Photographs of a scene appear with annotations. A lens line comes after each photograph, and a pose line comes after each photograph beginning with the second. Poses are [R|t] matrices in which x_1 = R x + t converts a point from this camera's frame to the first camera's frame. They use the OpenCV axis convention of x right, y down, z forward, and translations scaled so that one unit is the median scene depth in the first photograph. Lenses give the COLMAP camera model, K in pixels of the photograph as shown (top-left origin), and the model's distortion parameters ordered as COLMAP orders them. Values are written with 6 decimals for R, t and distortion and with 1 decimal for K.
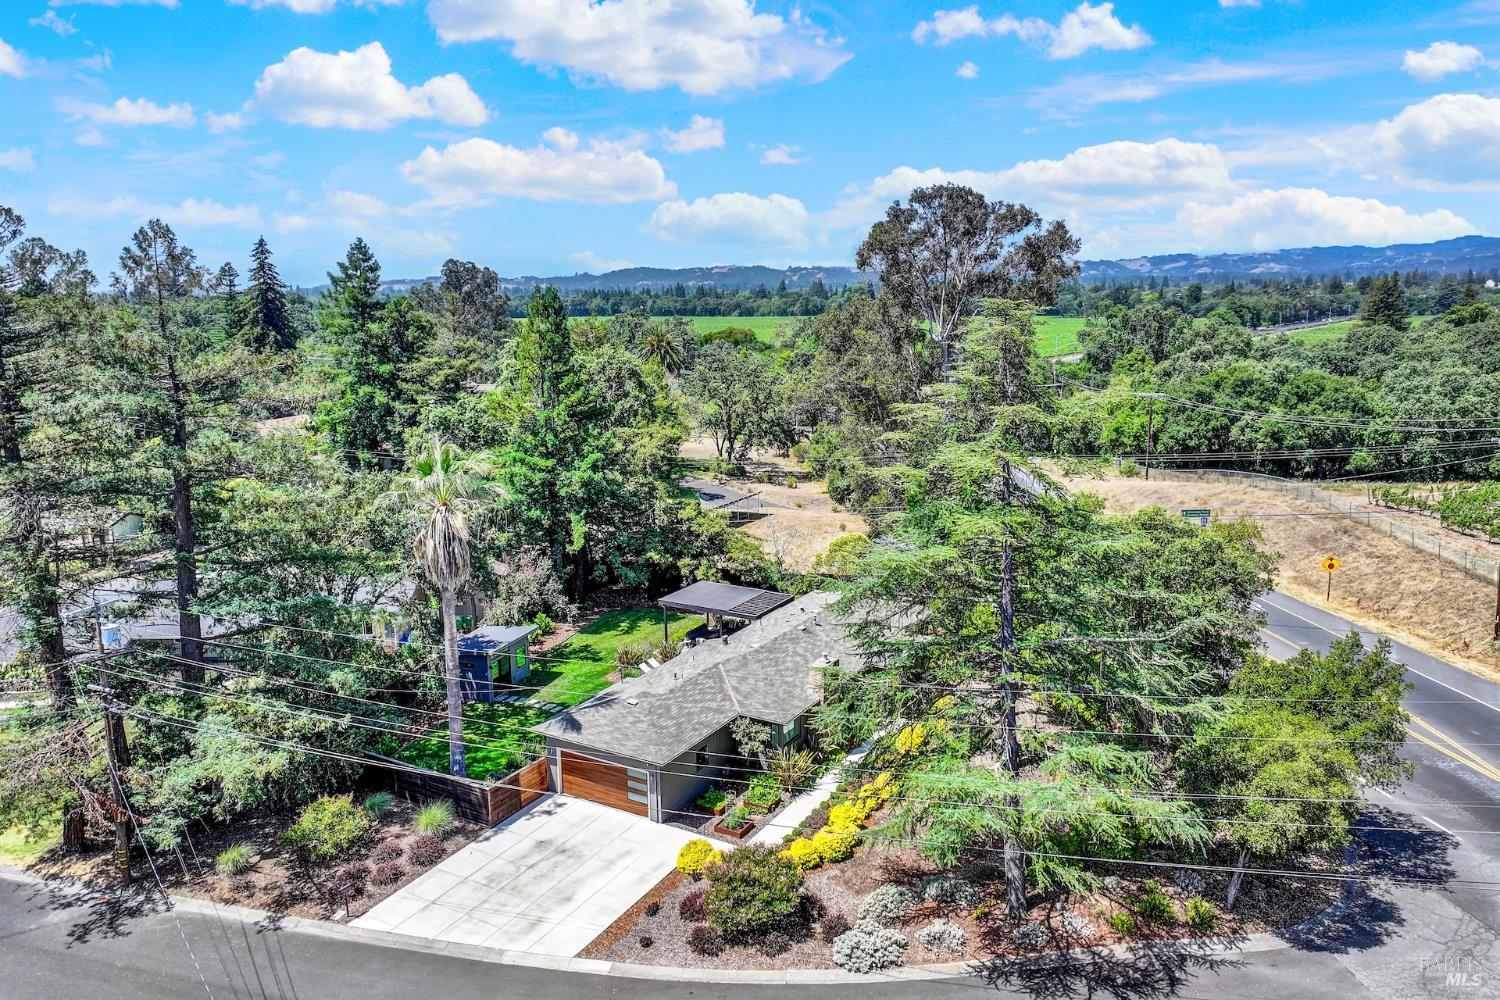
lens RADIAL K [[1039.1, 0, 744.4], [0, 1039.1, 502.3], [0, 0, 1]] dist [0.006526, 0.004585]
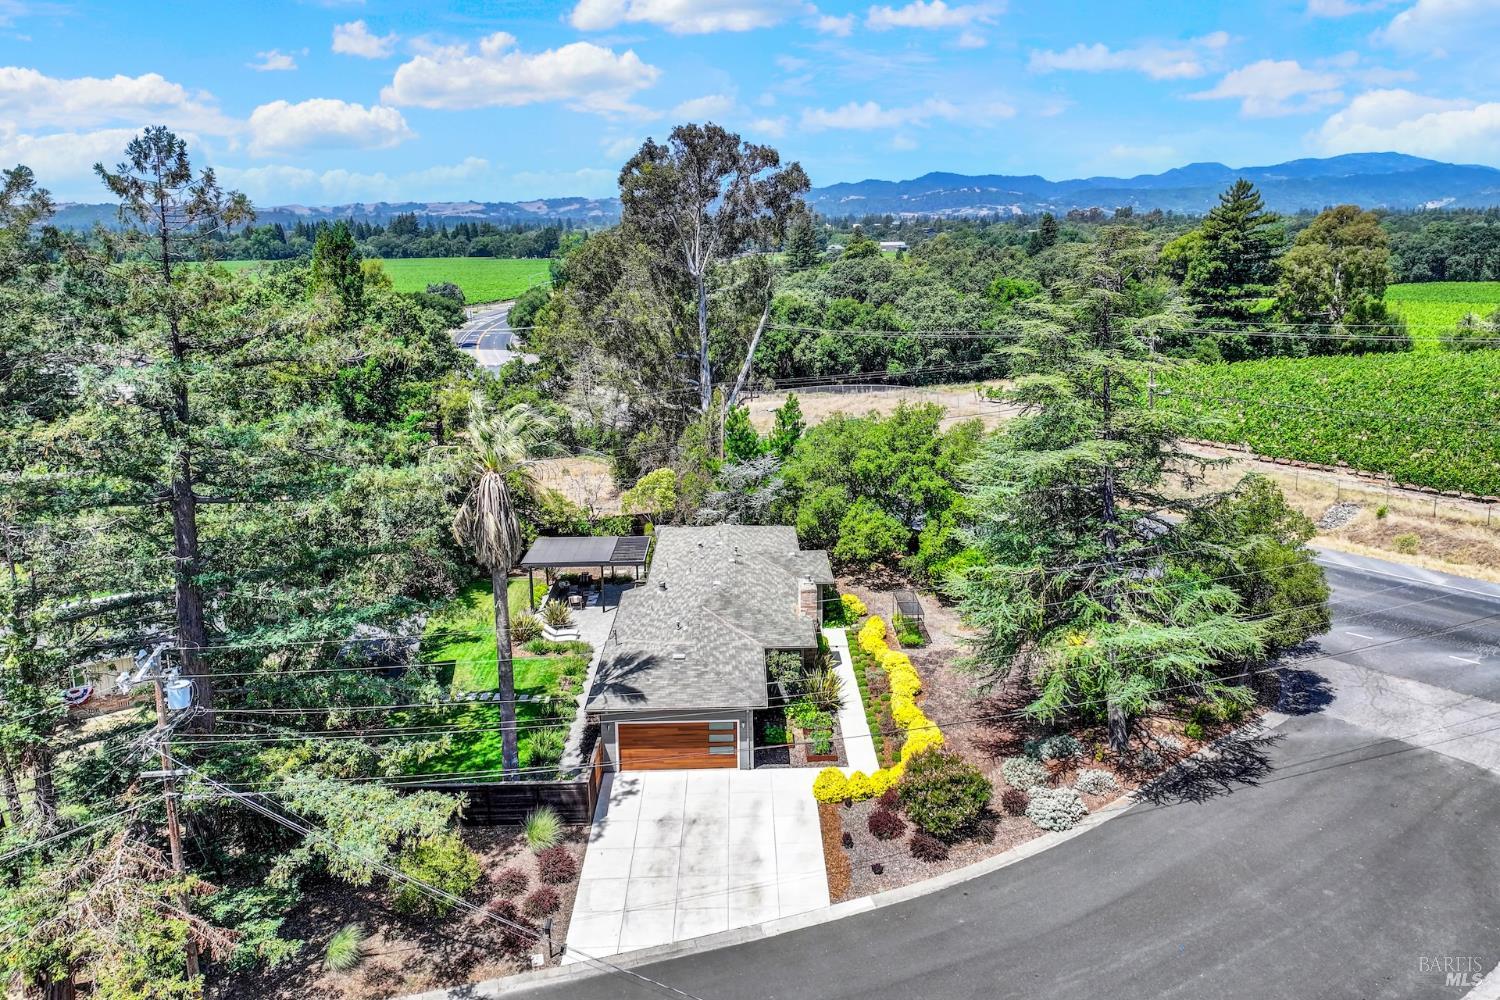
lens RADIAL K [[1039.1, 0, 744.4], [0, 1039.1, 493.6], [0, 0, 1]] dist [0.006526, 0.004585]
pose [[0.855276, -0.129462, 0.501740, -0.580818], [0.106715, 0.991537, 0.073933, -0.021173], [-0.507065, -0.009690, 0.861853, 0.179385]]
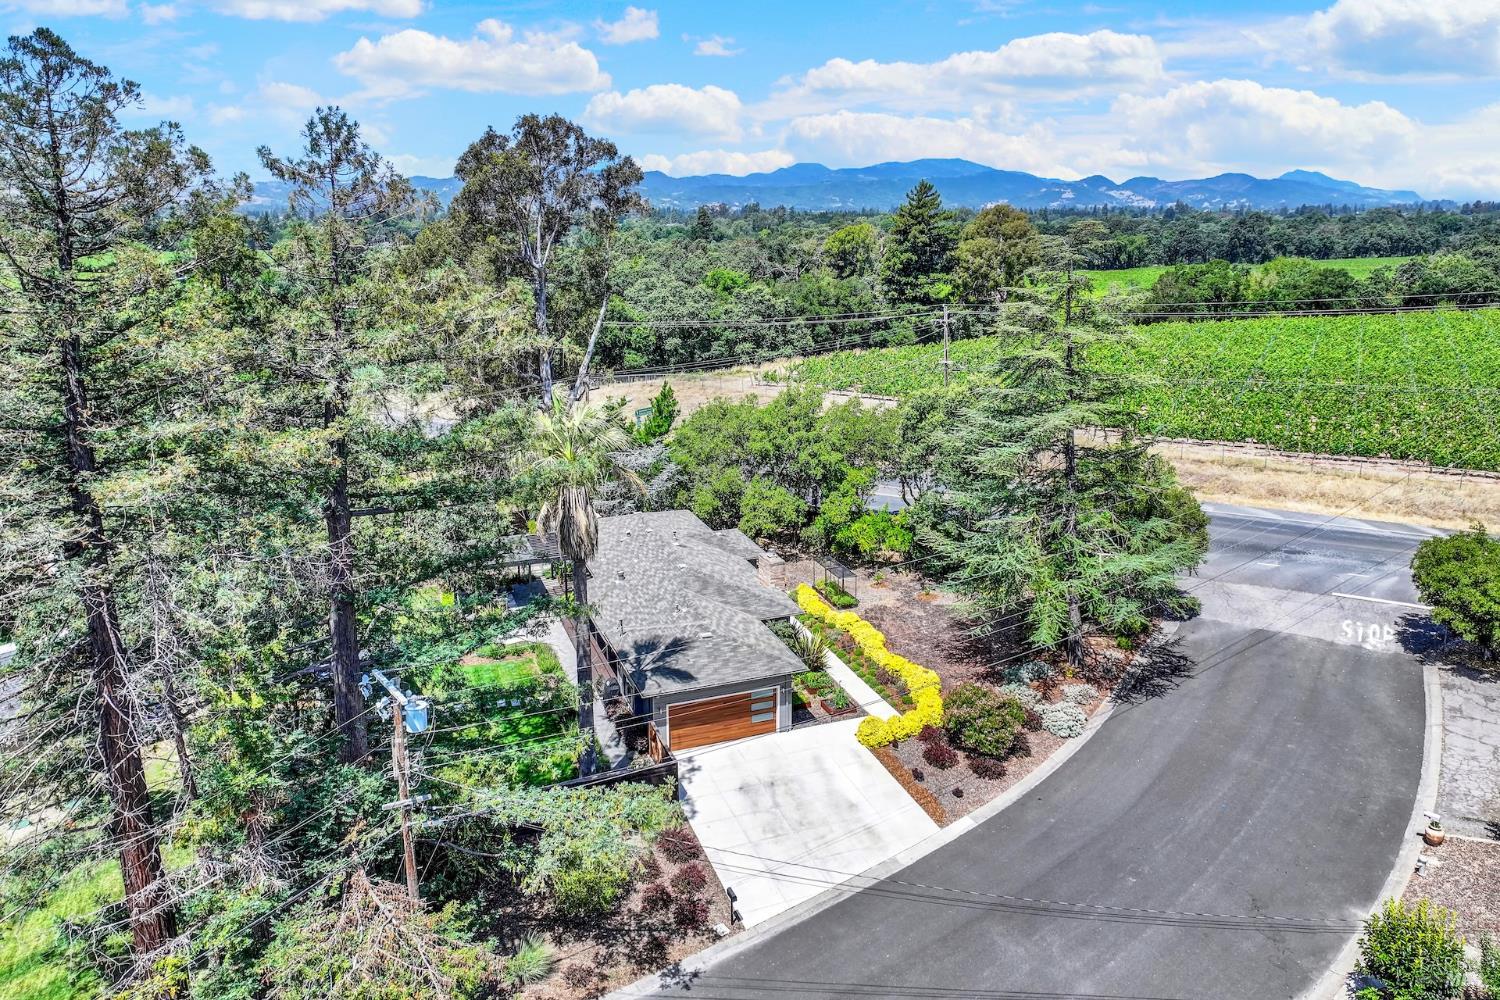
lens RADIAL K [[1039.1, 0, 744.2], [0, 1039.1, 491.9], [0, 0, 1]] dist [0.006526, 0.004585]
pose [[0.631154, -0.191532, 0.751639, -0.899919], [0.152297, 0.980772, 0.122036, -0.060982], [-0.760560, 0.037449, 0.648187, 0.382212]]
